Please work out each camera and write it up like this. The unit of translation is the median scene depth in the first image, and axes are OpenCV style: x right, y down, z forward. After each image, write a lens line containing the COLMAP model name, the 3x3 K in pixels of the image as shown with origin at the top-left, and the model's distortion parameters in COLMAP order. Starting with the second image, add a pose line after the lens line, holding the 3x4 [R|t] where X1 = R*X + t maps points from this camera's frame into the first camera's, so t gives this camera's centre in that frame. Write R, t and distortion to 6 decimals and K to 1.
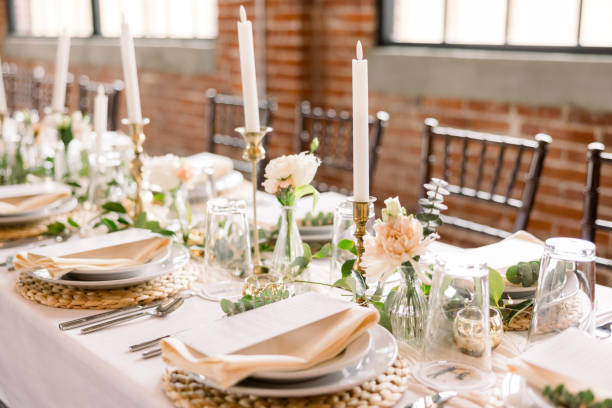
lens RADIAL K [[781.1, 0, 306.0], [0, 781.1, 204.0], [0, 0, 1]] dist [0.001722, 0.005482]
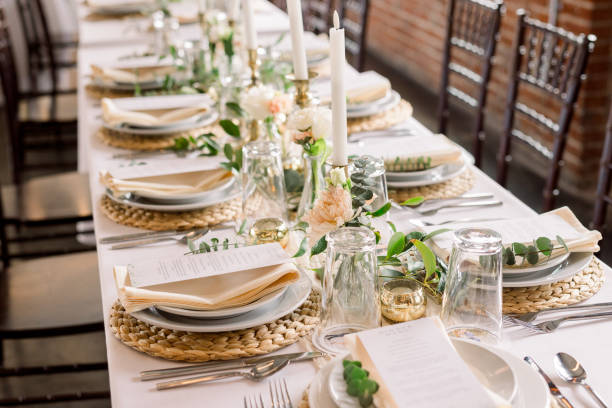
lens RADIAL K [[998.4, 0, 306.0], [0, 998.4, 204.0], [0, 0, 1]] dist [0.016114, 0.004777]
pose [[0.892826, 0.127243, -0.432055, 0.561109], [-0.068668, 0.986505, 0.148633, -0.132728], [0.445137, -0.103035, 0.889515, -0.191013]]
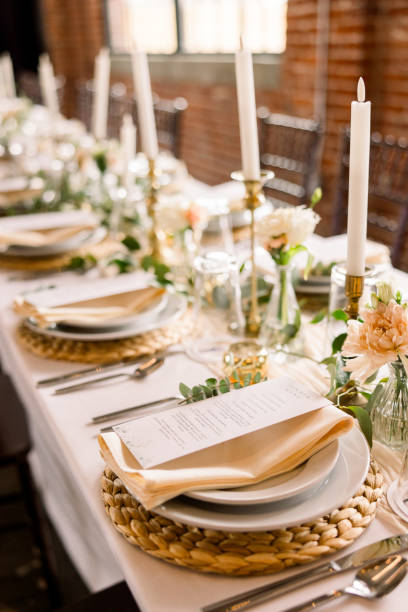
lens RADIAL K [[667.9, 0, 208.6], [0, 667.9, 325.2], [0, 0, 1]] dist [0.000285, 0.027843]
pose [[0.969385, 0.069042, -0.235641, 0.084104], [-0.024354, 0.981958, 0.187525, -0.074228], [0.244337, -0.176045, 0.953576, 0.232084]]
